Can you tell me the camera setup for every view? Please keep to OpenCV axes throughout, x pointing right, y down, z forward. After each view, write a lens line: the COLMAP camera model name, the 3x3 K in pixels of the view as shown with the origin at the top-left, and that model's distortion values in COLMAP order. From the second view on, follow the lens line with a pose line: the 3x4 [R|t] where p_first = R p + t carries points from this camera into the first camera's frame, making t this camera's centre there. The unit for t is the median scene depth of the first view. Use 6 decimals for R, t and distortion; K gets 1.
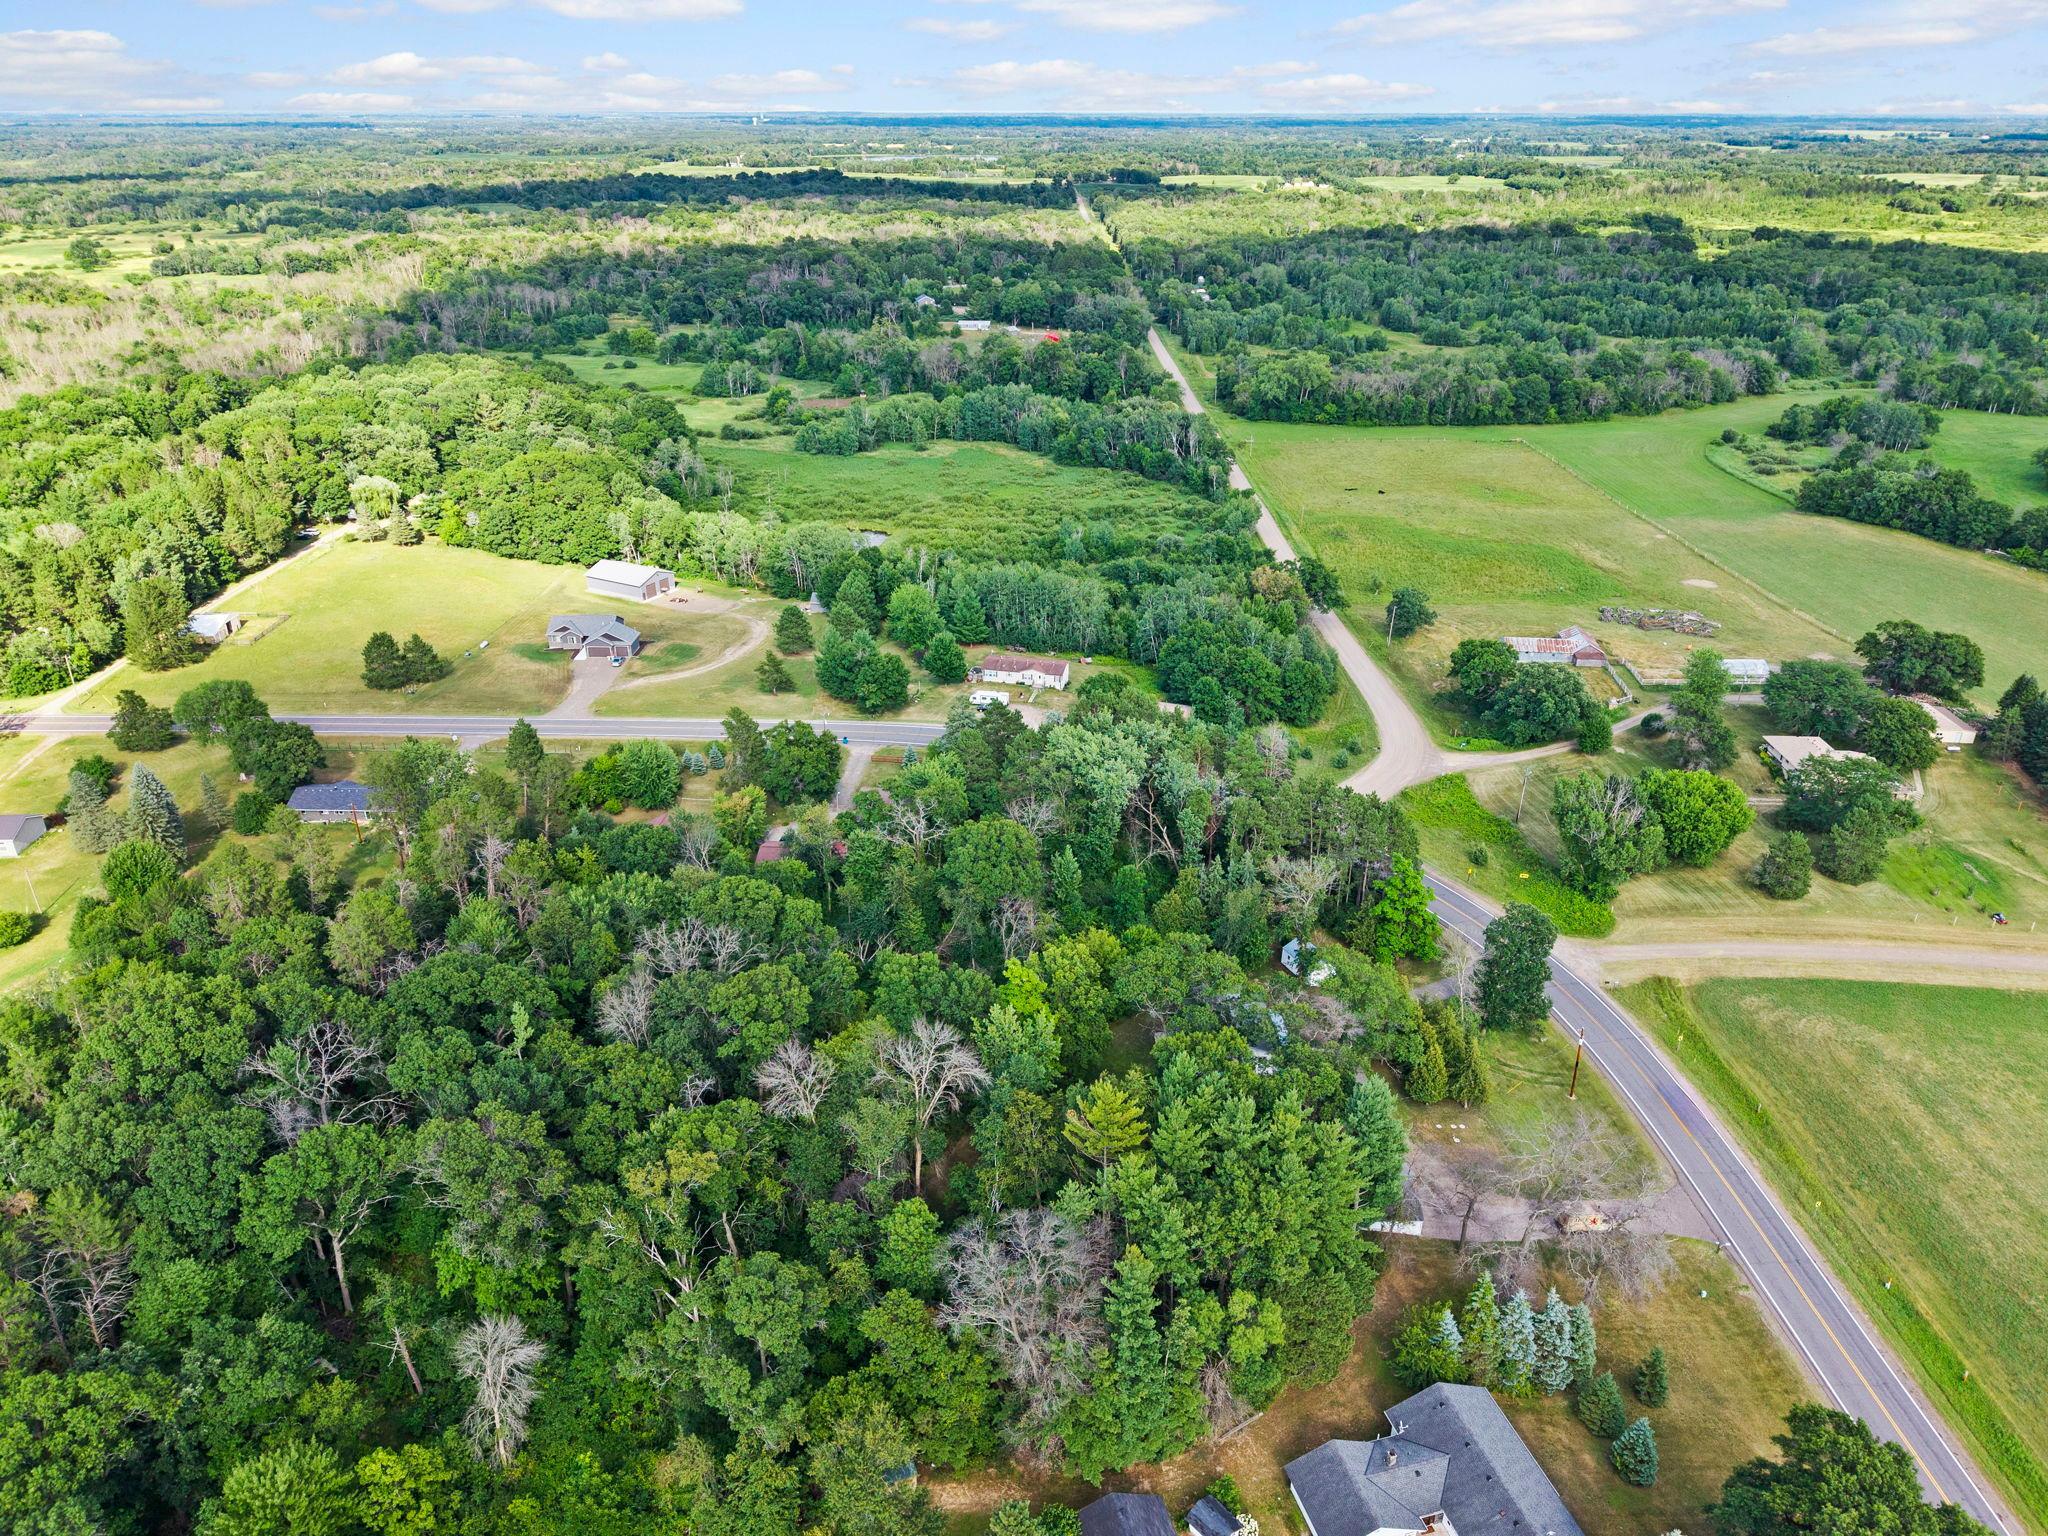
lens RADIAL K [[1387.9, 0, 1005.8], [0, 1387.9, 761.7], [0, 0, 1]] dist [0.029460, -0.030700]
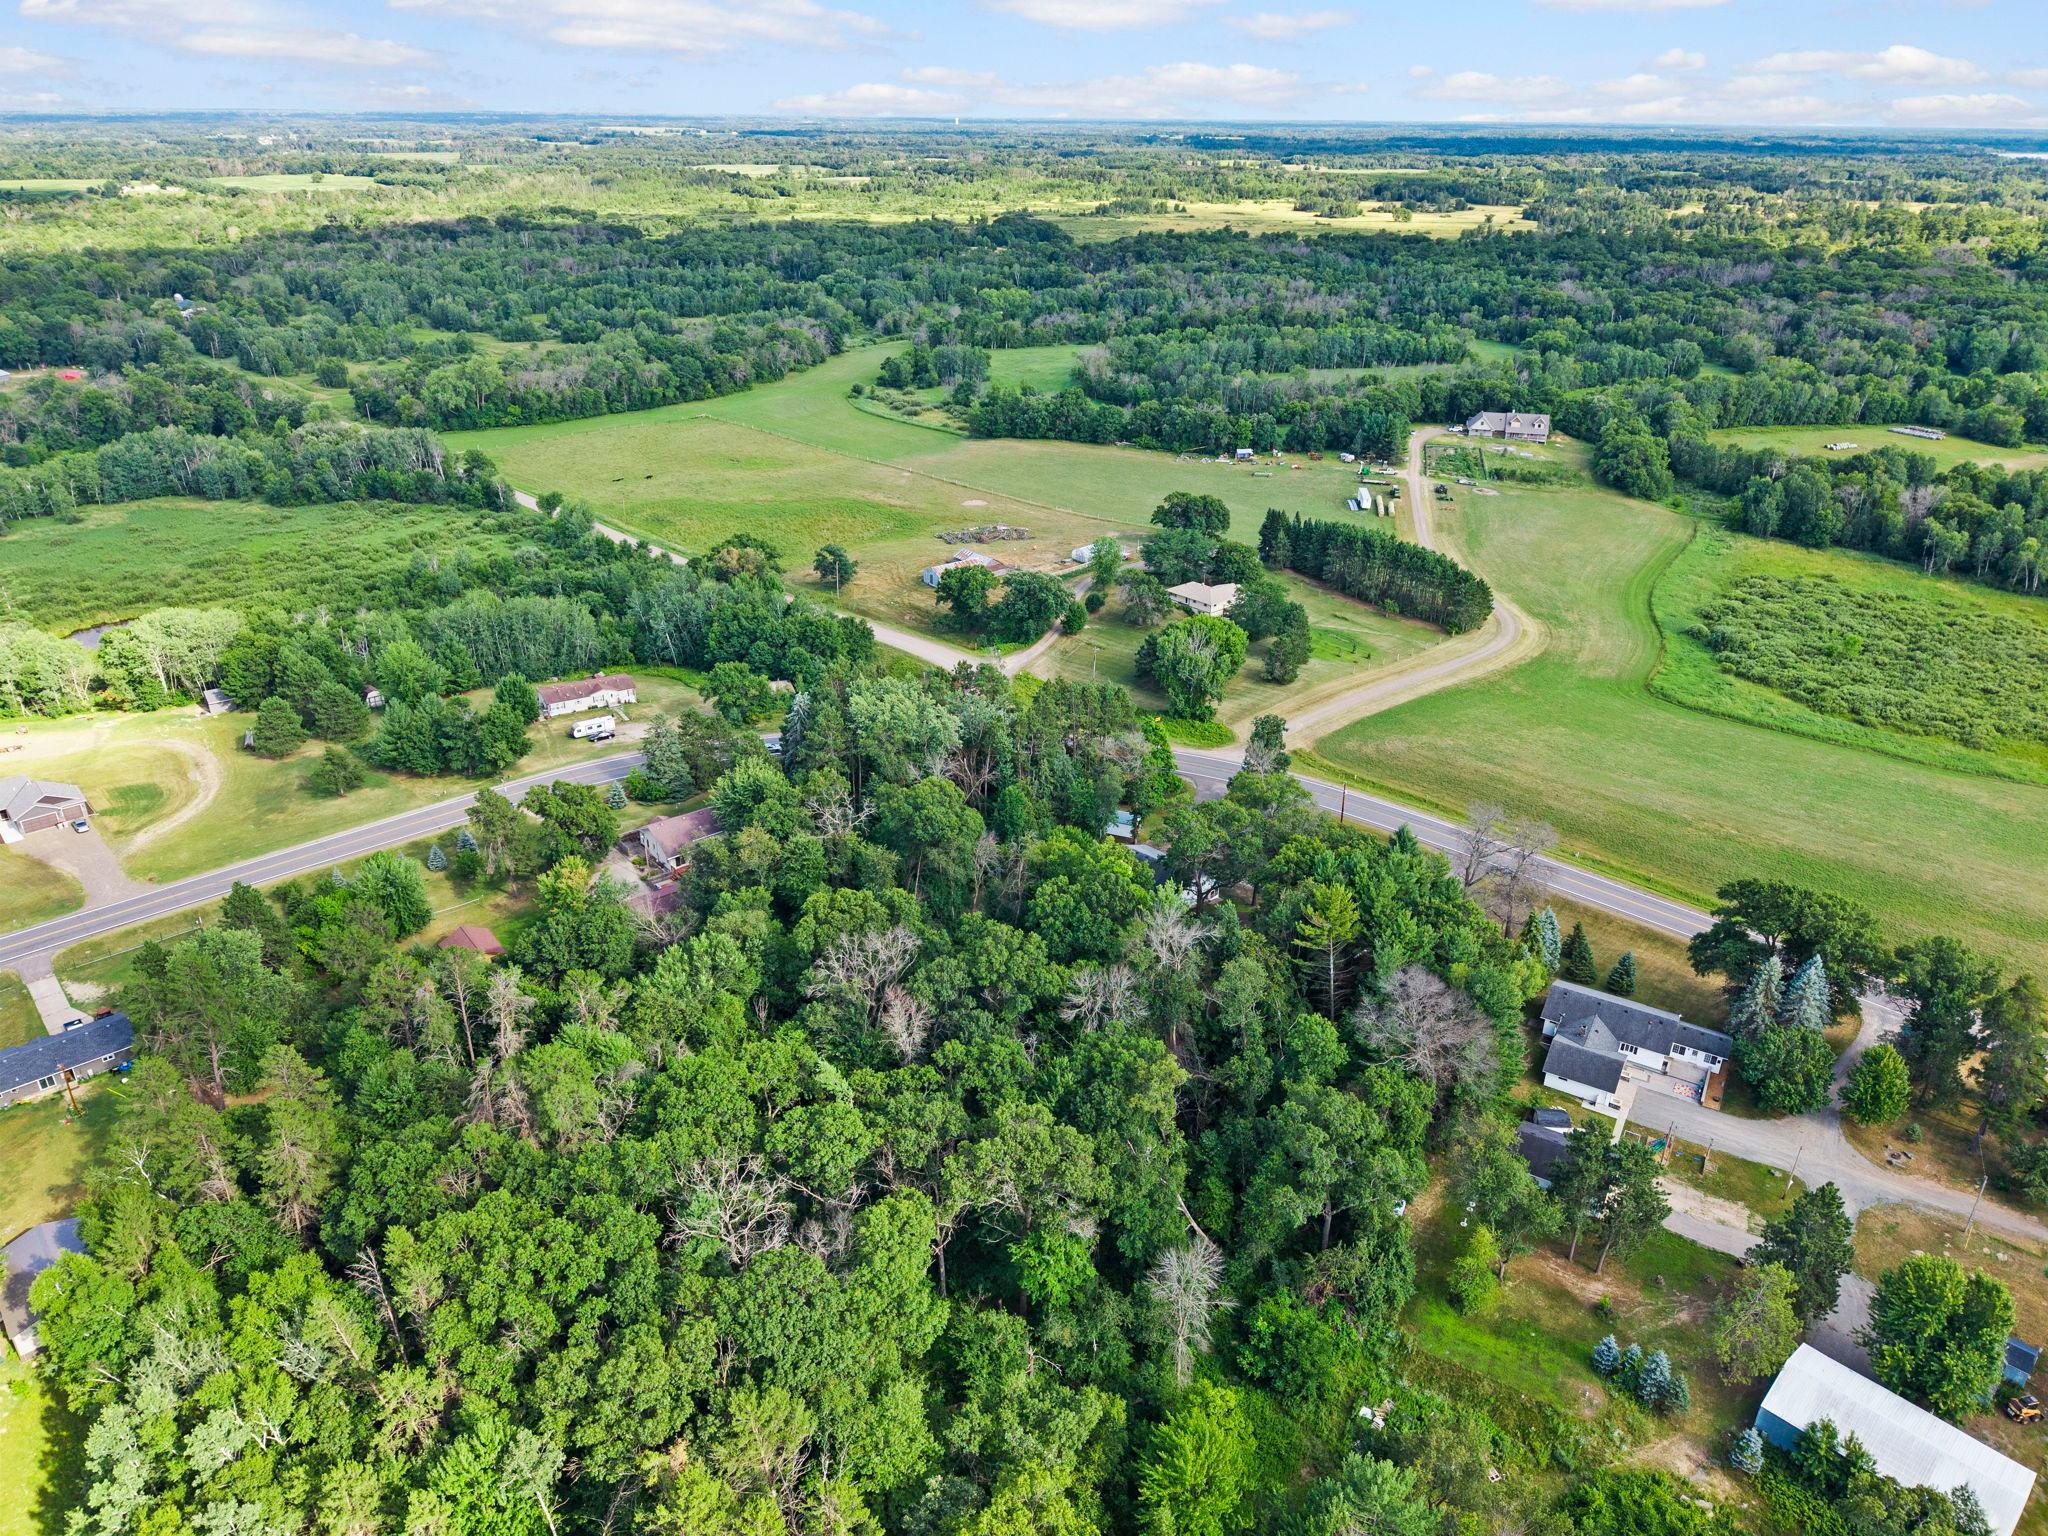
lens RADIAL K [[1387.9, 0, 1005.8], [0, 1387.9, 761.7], [0, 0, 1]] dist [0.029460, -0.030700]
pose [[0.715733, -0.288937, 0.635800, -0.263559], [0.287381, 0.951601, 0.108941, -0.029037], [-0.636505, 0.104744, 0.764127, 0.059423]]
